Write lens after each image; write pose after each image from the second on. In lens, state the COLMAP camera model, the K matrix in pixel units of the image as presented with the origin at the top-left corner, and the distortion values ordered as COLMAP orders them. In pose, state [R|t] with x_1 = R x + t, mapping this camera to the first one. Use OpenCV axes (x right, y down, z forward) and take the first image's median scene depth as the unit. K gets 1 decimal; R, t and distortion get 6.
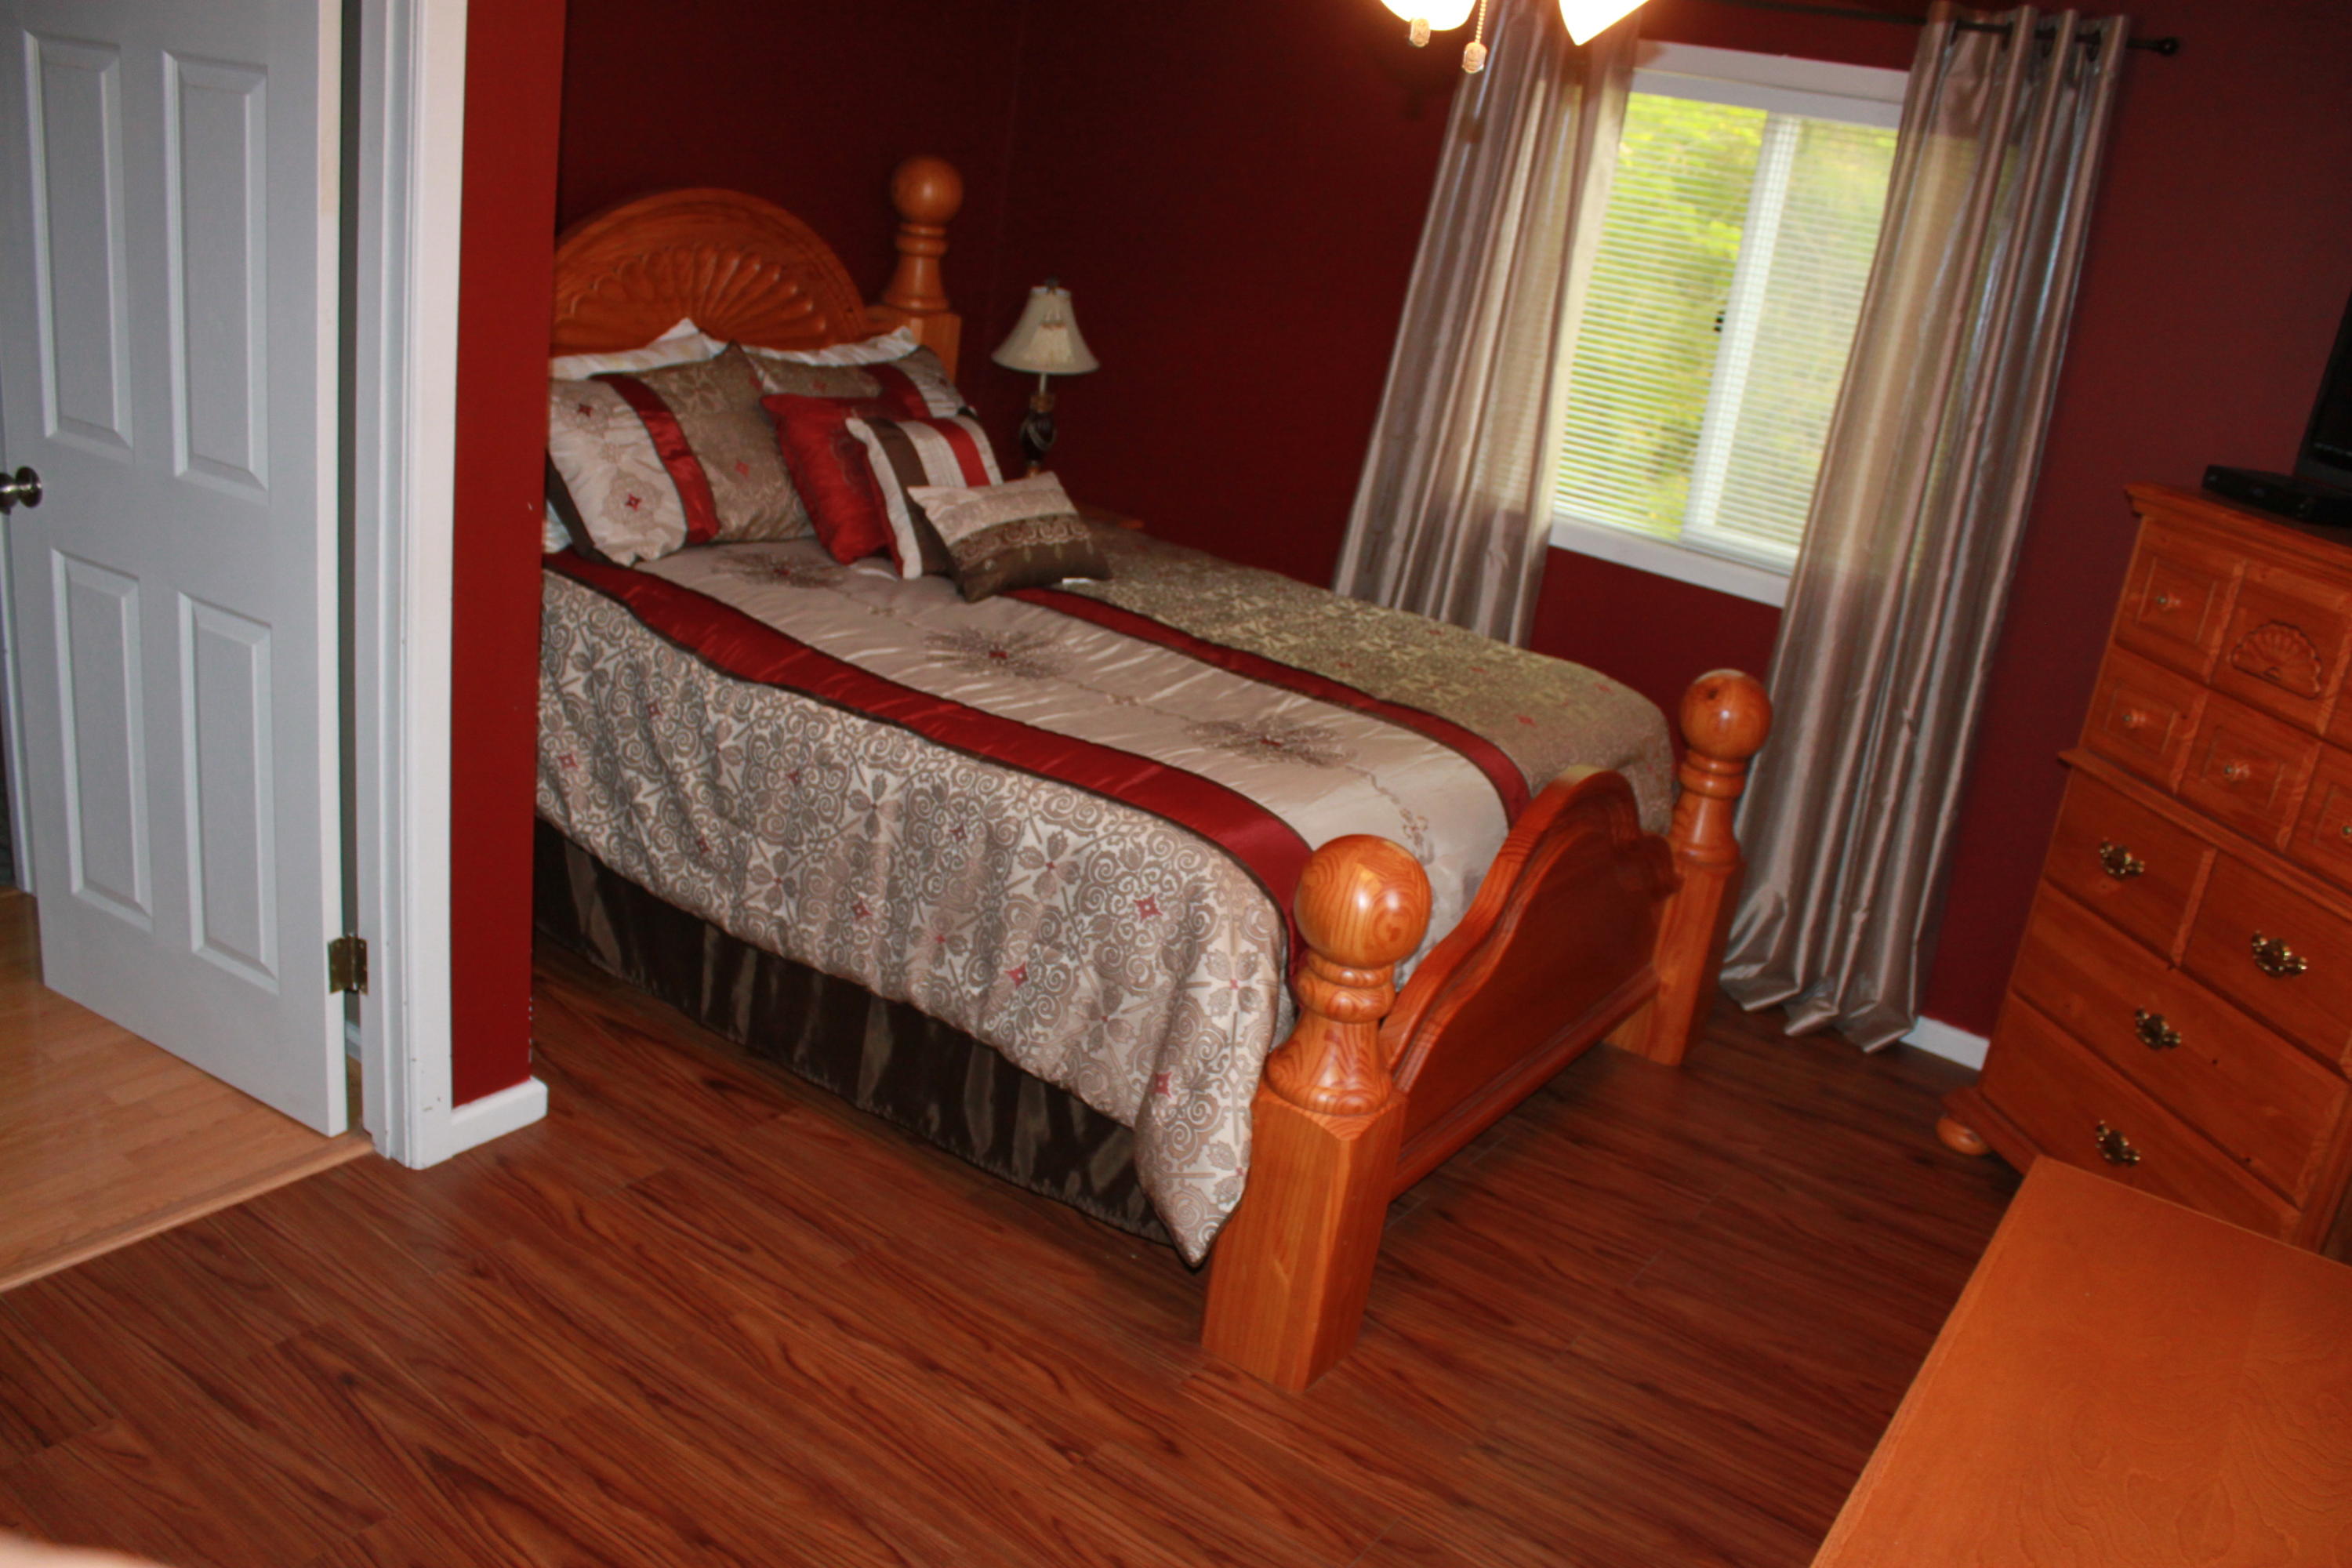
lens RADIAL K [[1951.2, 0, 1153.8], [0, 1951.2, 784.6], [0, 0, 1]] dist [-0.164562, 0.151281]
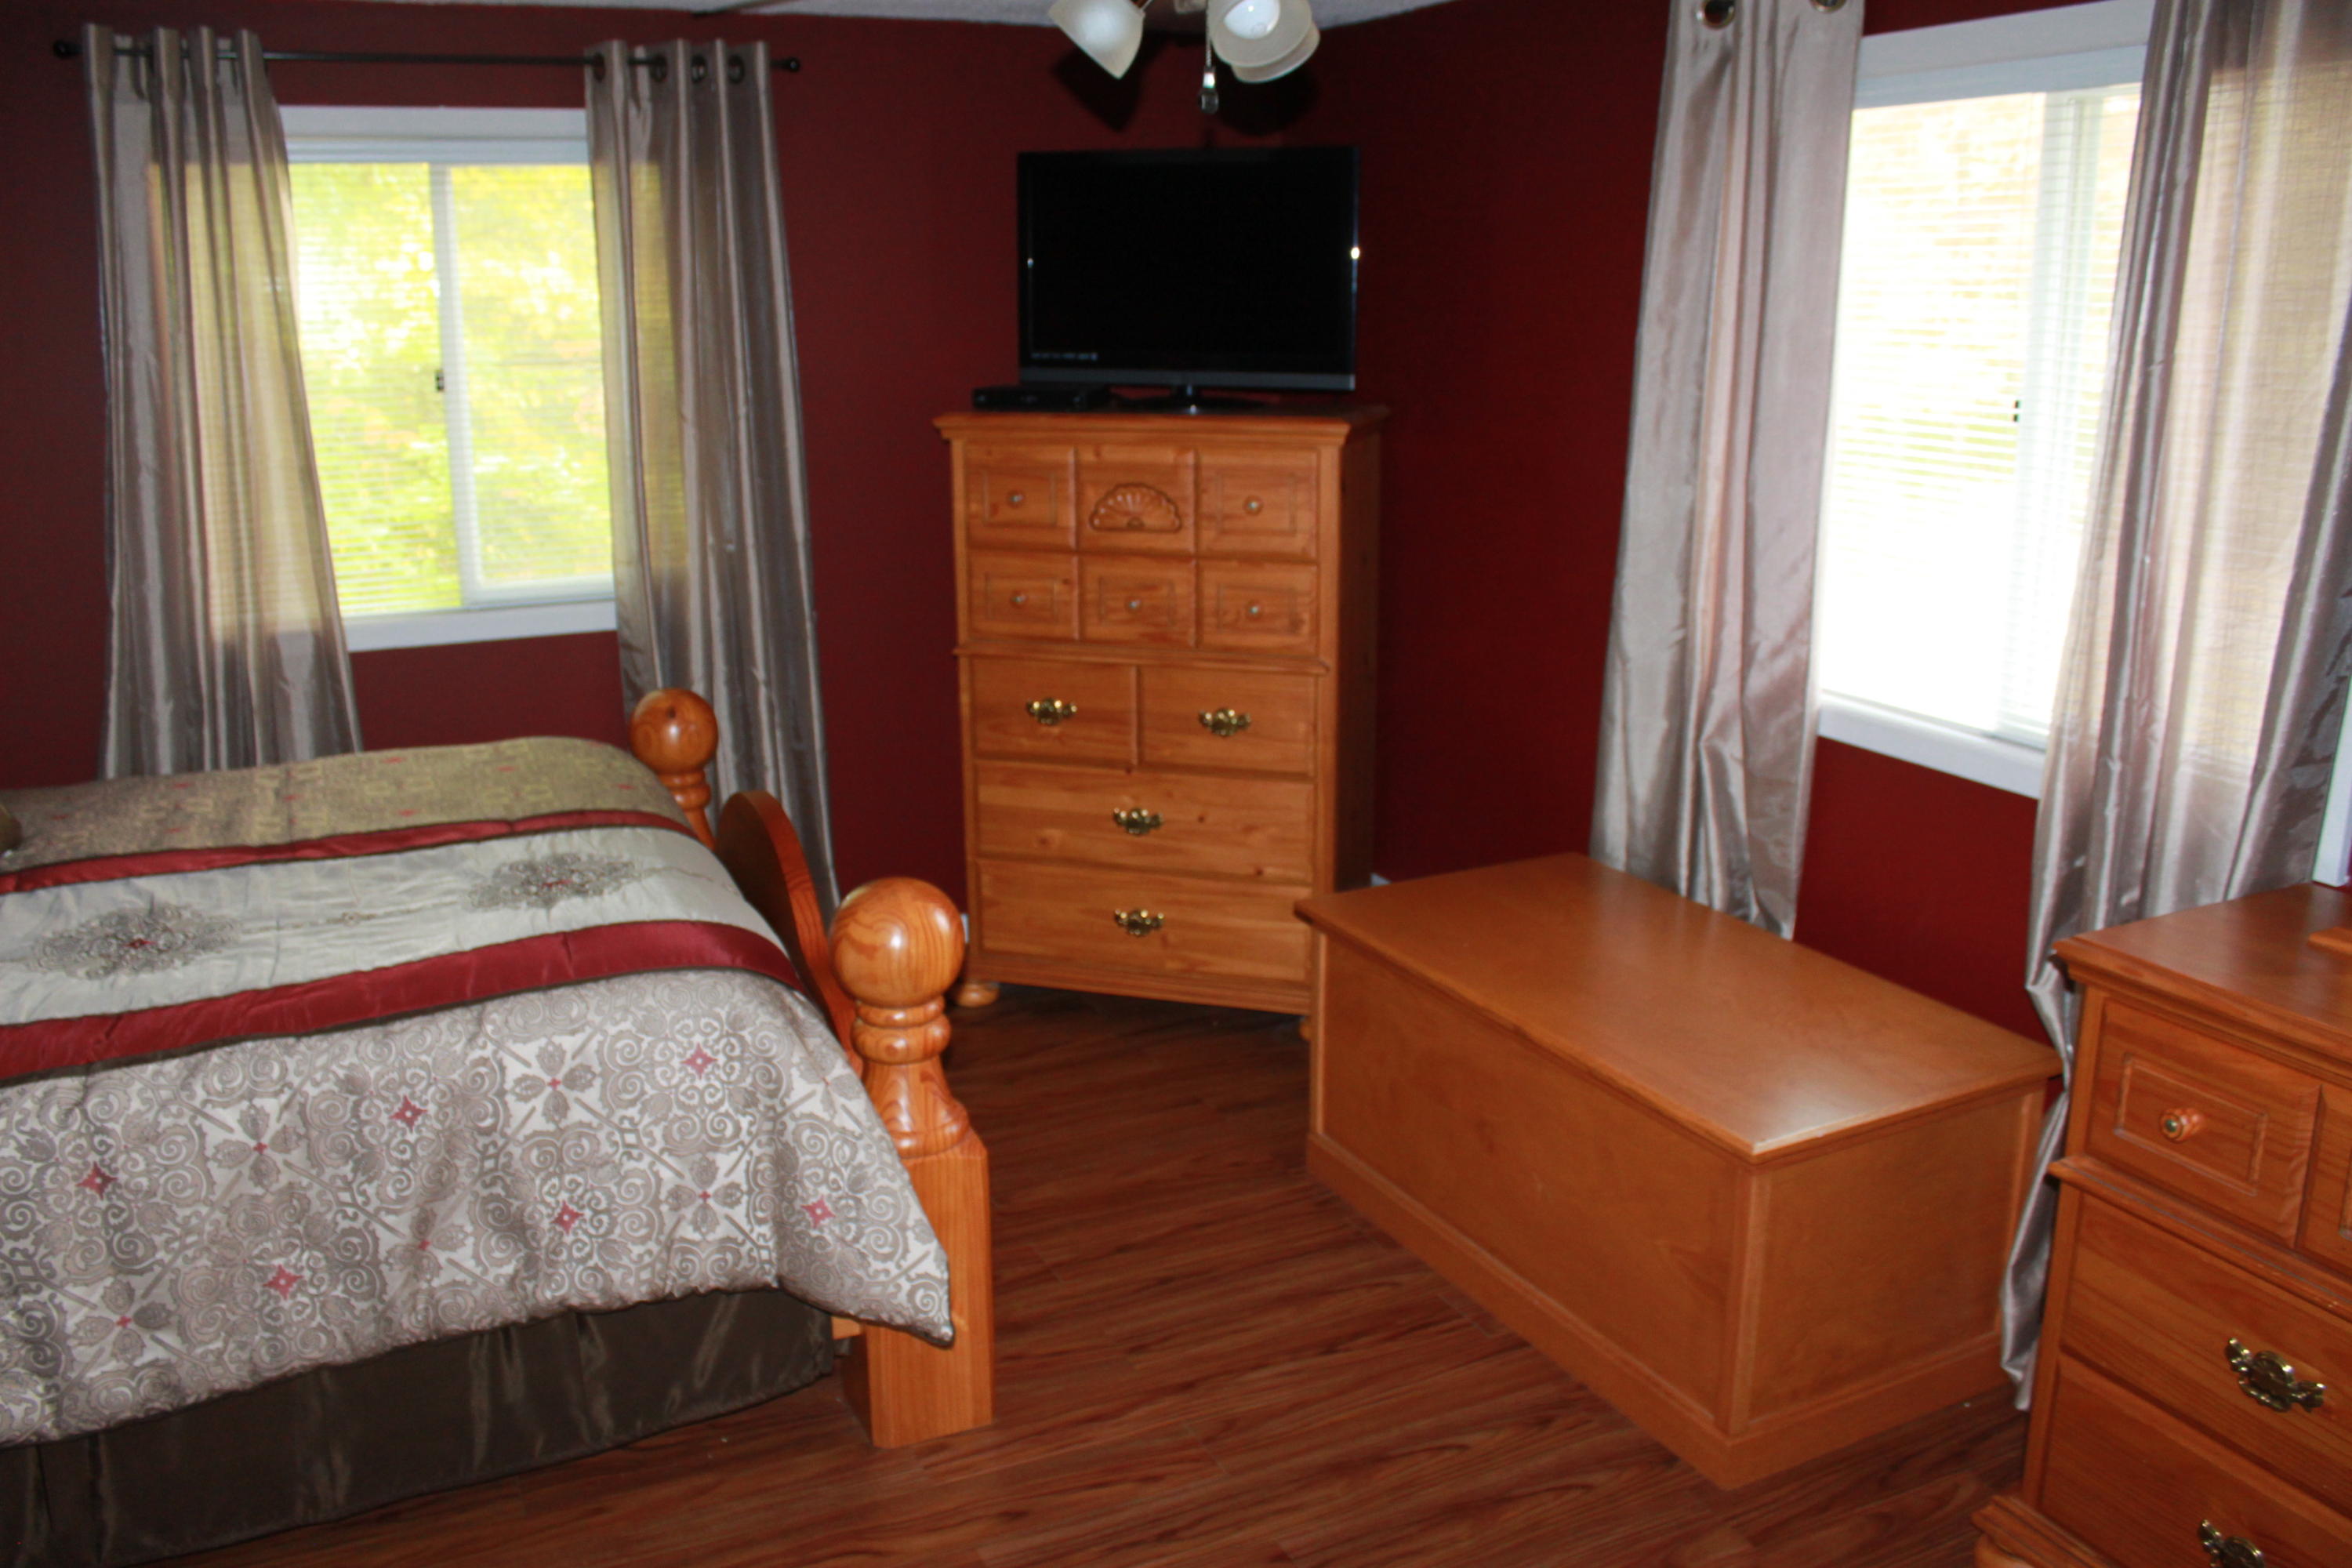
lens RADIAL K [[1951.2, 0, 1153.8], [0, 1951.2, 784.6], [0, 0, 1]] dist [-0.164562, 0.151281]
pose [[0.481028, -0.346858, 0.805172, -0.510768], [0.360638, 0.915391, 0.178885, -0.123080], [-0.799095, 0.204327, 0.565419, 0.253425]]
